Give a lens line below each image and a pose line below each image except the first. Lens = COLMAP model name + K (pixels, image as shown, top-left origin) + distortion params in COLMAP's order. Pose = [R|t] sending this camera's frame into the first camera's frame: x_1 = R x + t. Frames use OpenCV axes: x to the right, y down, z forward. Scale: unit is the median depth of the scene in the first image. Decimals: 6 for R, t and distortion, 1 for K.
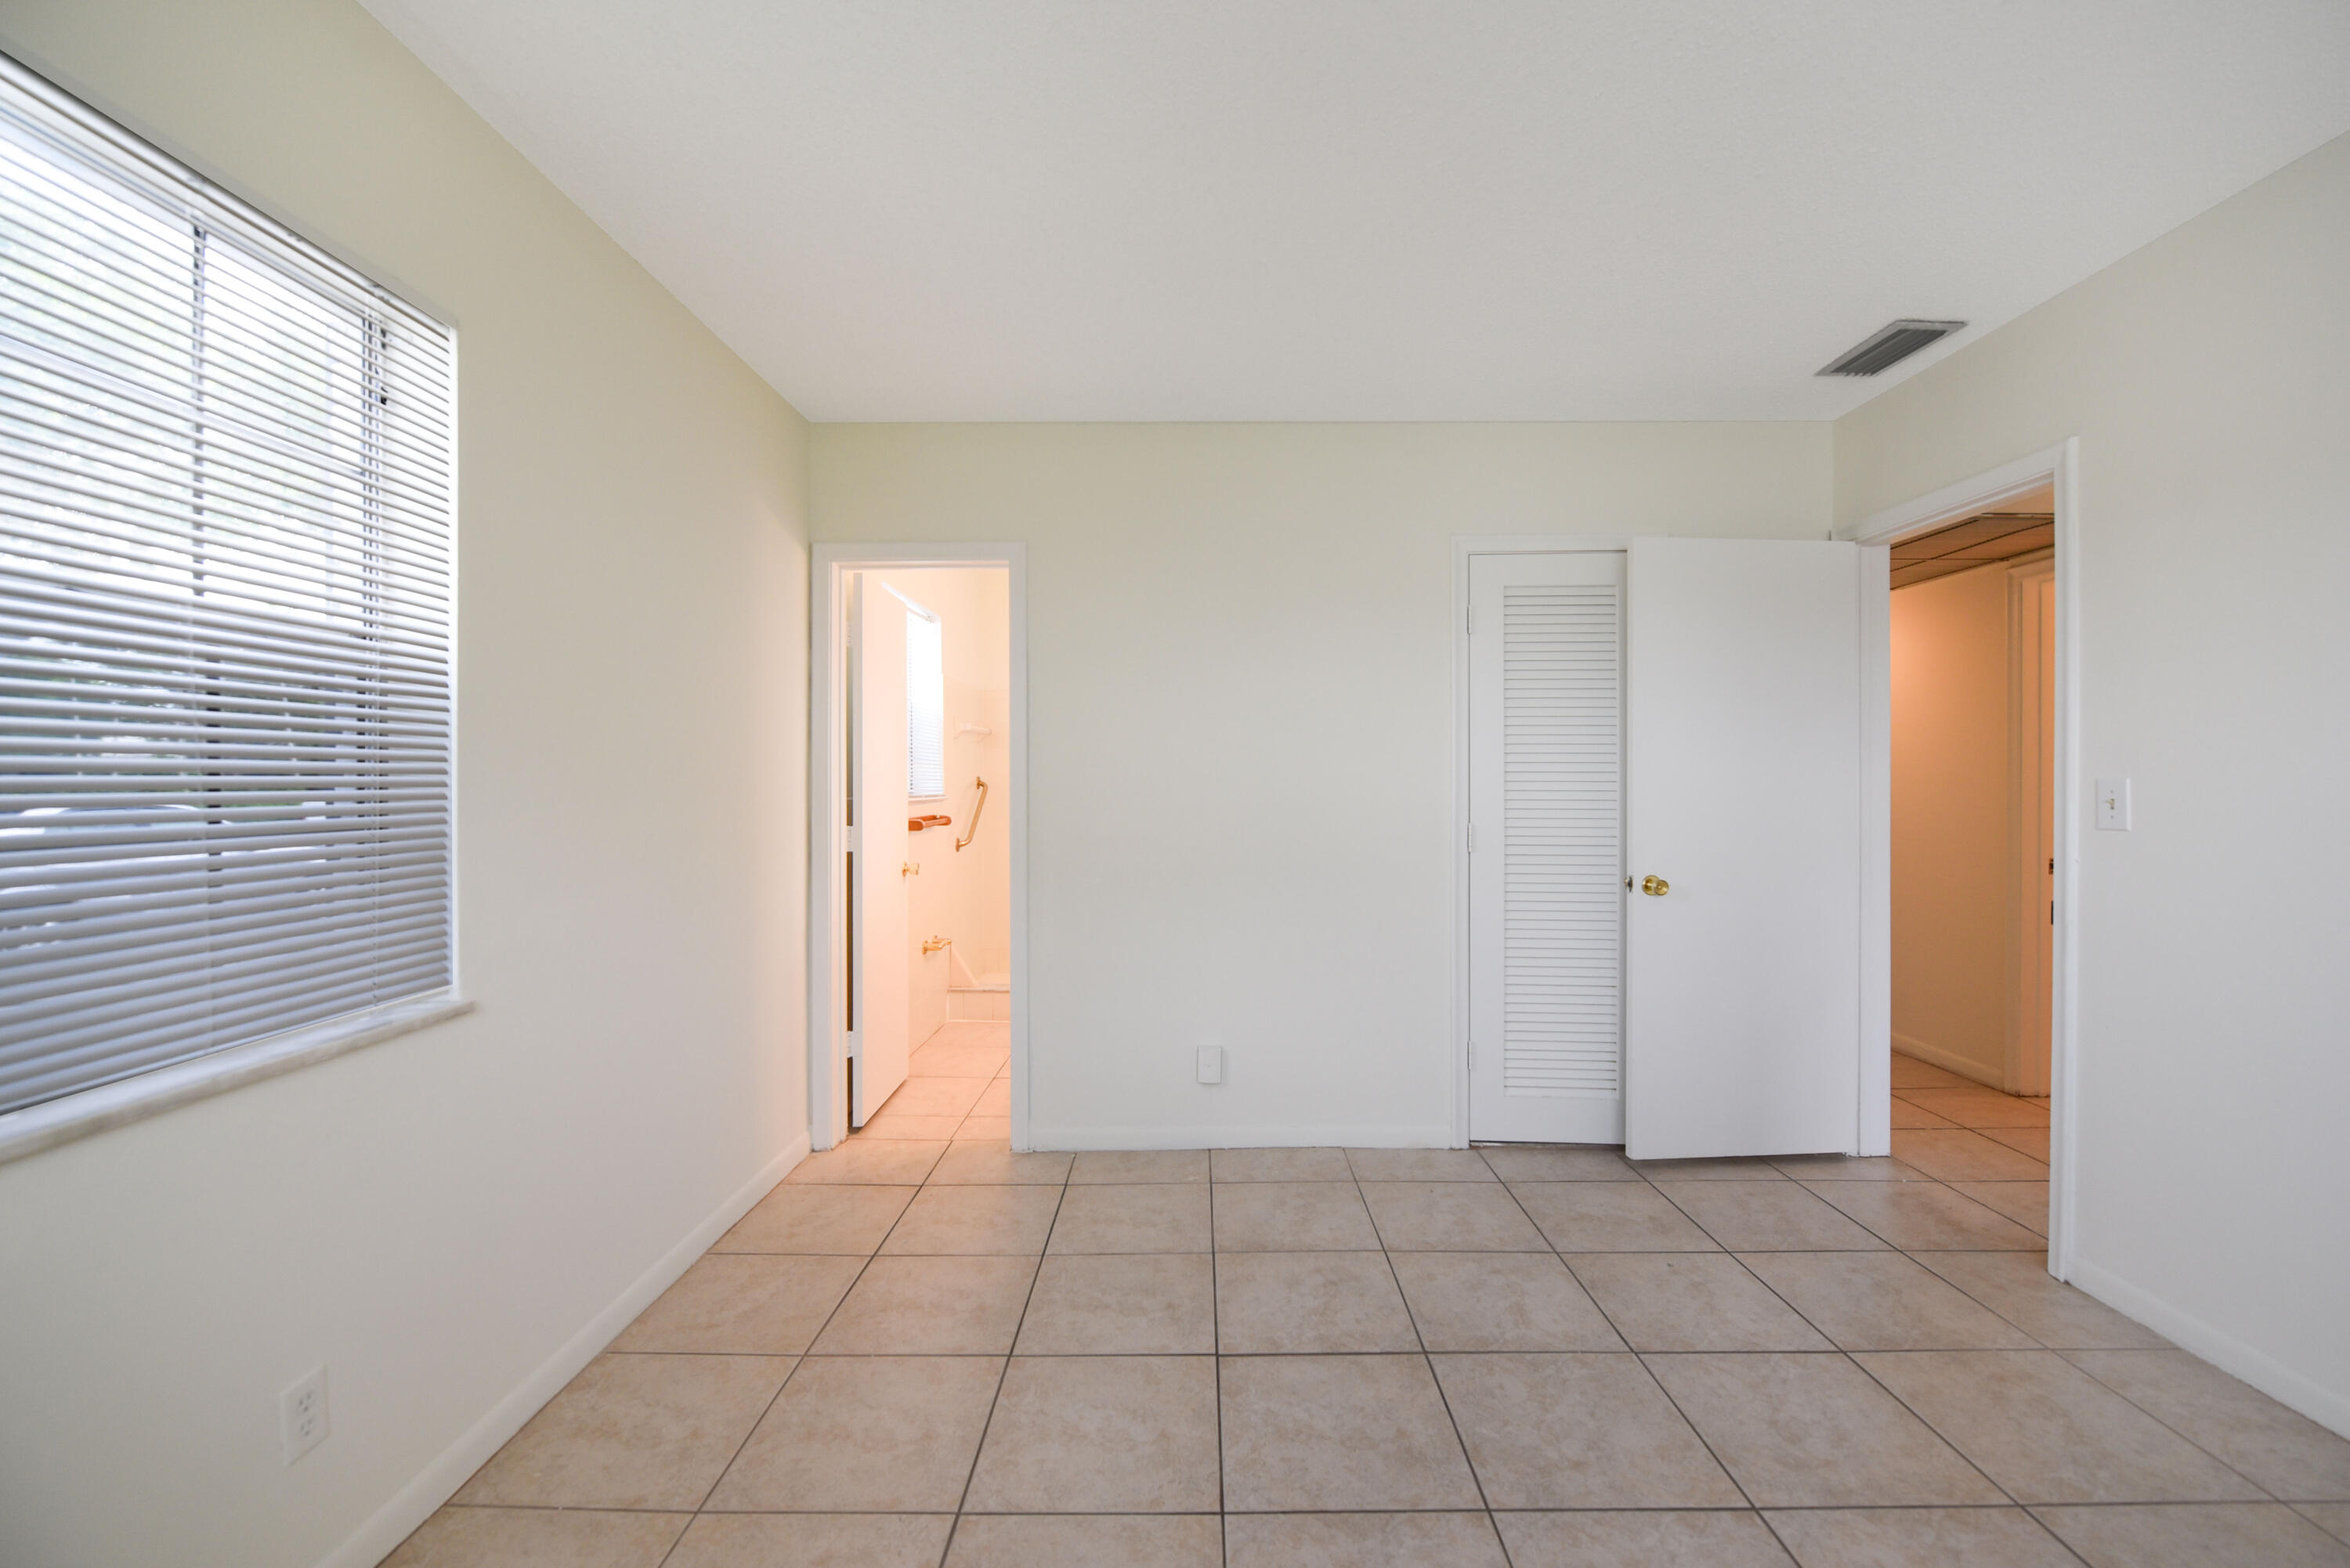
lens RADIAL K [[960.3, 0, 1166.1], [0, 960.3, 787.3], [0, 0, 1]] dist [-0.013697, -0.000424]
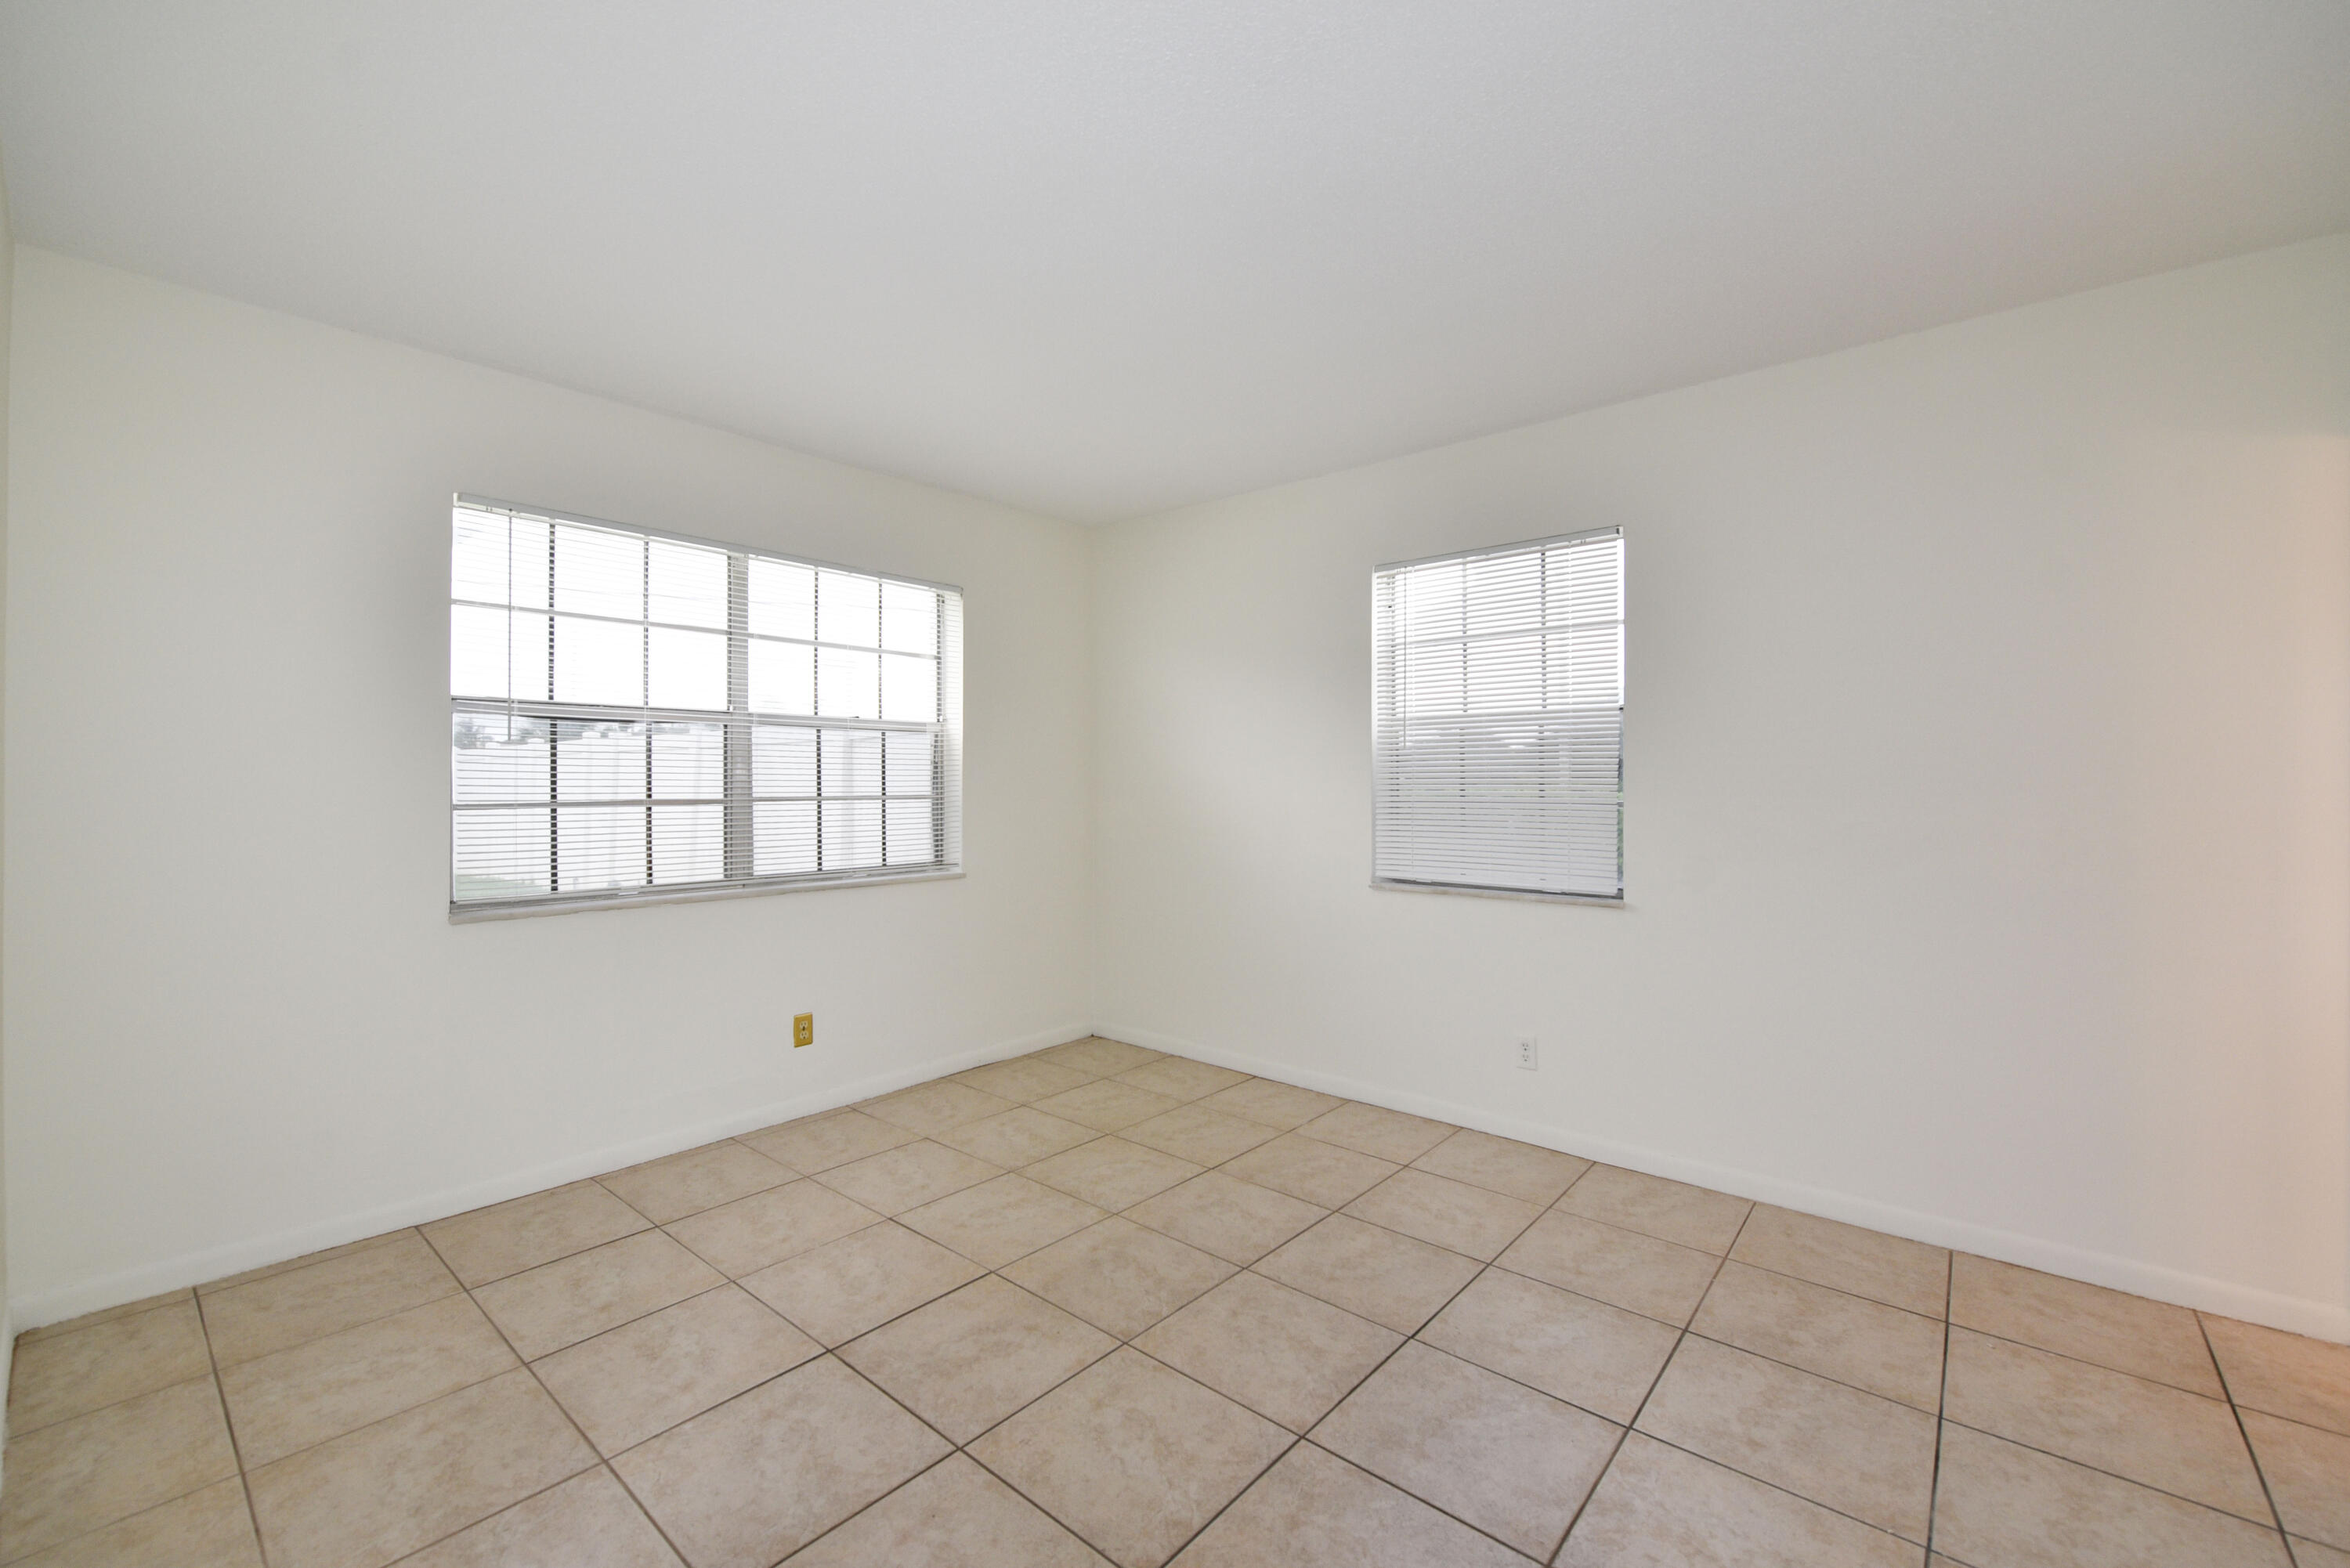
lens RADIAL K [[960.3, 0, 1166.1], [0, 960.3, 787.3], [0, 0, 1]] dist [-0.013697, -0.000424]
pose [[-0.627770, 0.006470, -0.778372, 1.155235], [-0.006201, 0.999892, 0.013313, -0.010408], [0.778374, 0.013184, -0.627662, 1.390684]]
